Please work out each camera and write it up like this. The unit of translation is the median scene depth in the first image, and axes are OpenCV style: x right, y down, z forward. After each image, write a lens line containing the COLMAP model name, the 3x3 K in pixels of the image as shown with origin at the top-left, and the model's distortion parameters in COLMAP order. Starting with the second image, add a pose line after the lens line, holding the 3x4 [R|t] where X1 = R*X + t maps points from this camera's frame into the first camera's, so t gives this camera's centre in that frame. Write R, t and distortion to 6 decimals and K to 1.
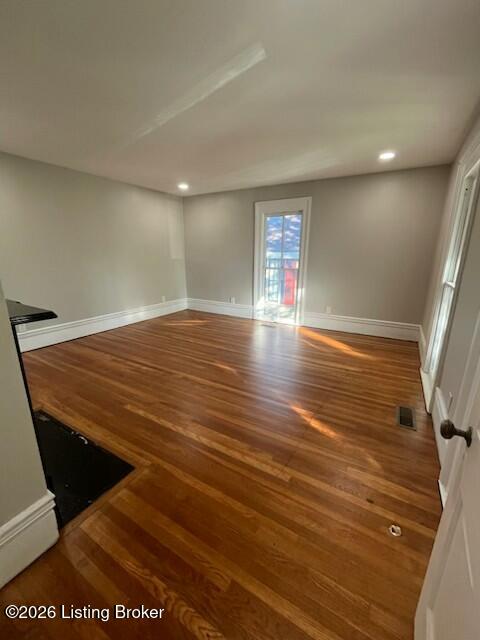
lens RADIAL K [[262.2, 0, 236.0], [0, 262.2, 319.9], [0, 0, 1]] dist [-0.006554, 0.000069]
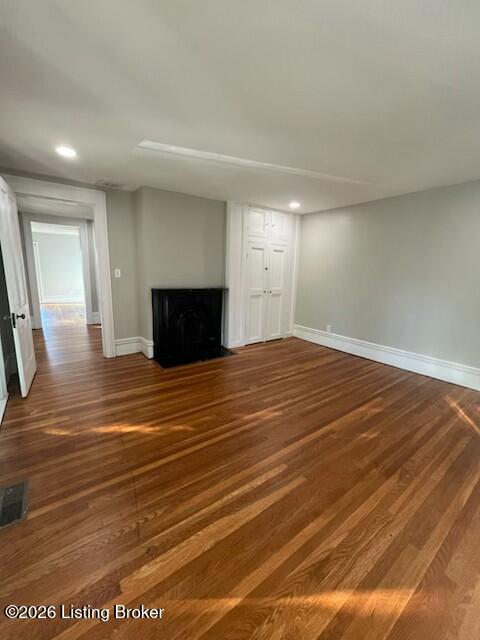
lens RADIAL K [[262.2, 0, 236.3], [0, 262.2, 319.3], [0, 0, 1]] dist [-0.006554, 0.000069]
pose [[-0.390286, 0.153478, -0.907812, 0.643420], [-0.255205, 0.929338, 0.266835, -0.274525], [0.884617, 0.335820, -0.323539, 1.044221]]
